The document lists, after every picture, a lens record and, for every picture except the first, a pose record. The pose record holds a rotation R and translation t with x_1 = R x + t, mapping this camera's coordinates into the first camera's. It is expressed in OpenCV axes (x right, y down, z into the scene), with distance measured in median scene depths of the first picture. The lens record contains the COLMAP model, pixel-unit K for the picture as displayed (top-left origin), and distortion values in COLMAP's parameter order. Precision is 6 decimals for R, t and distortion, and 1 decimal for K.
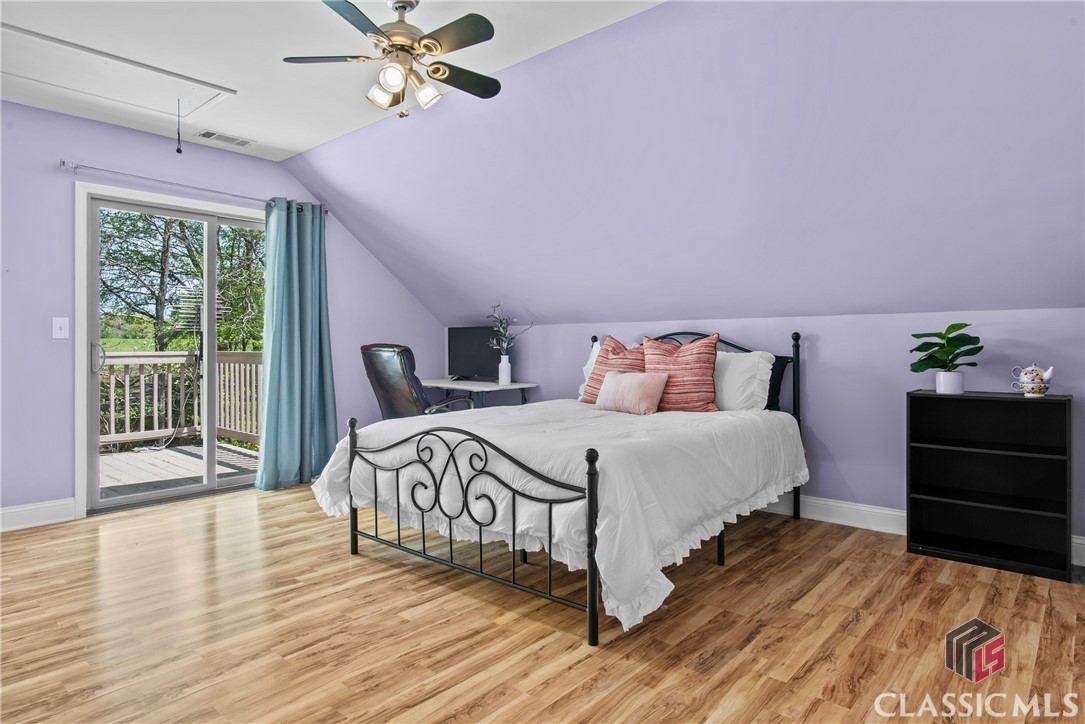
lens RADIAL K [[628.1, 0, 542.9], [0, 628.1, 350.9], [0, 0, 1]] dist [-0.000043, 0.000401]
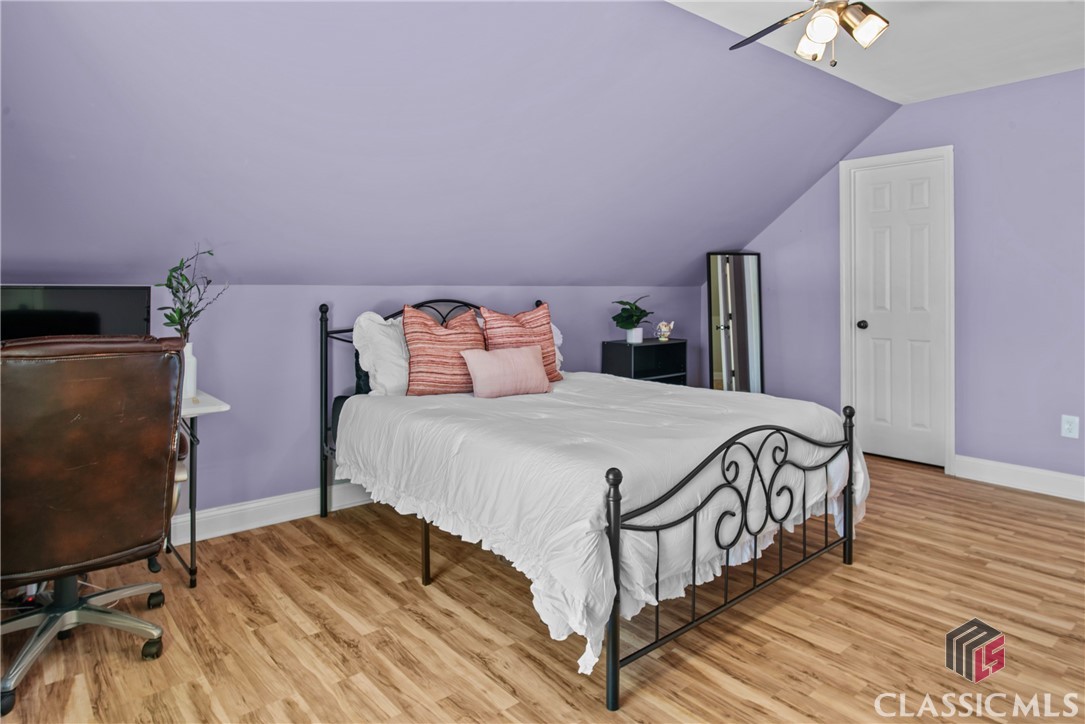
lens RADIAL K [[647.9, 0, 540.3], [0, 647.9, 288.4], [0, 0, 1]] dist [-0.001944, 0.000481]
pose [[0.142497, 0.008642, 0.989757, -1.052628], [0.003399, 0.999952, -0.009221, -0.057451], [-0.989789, 0.004678, 0.142461, 1.161528]]
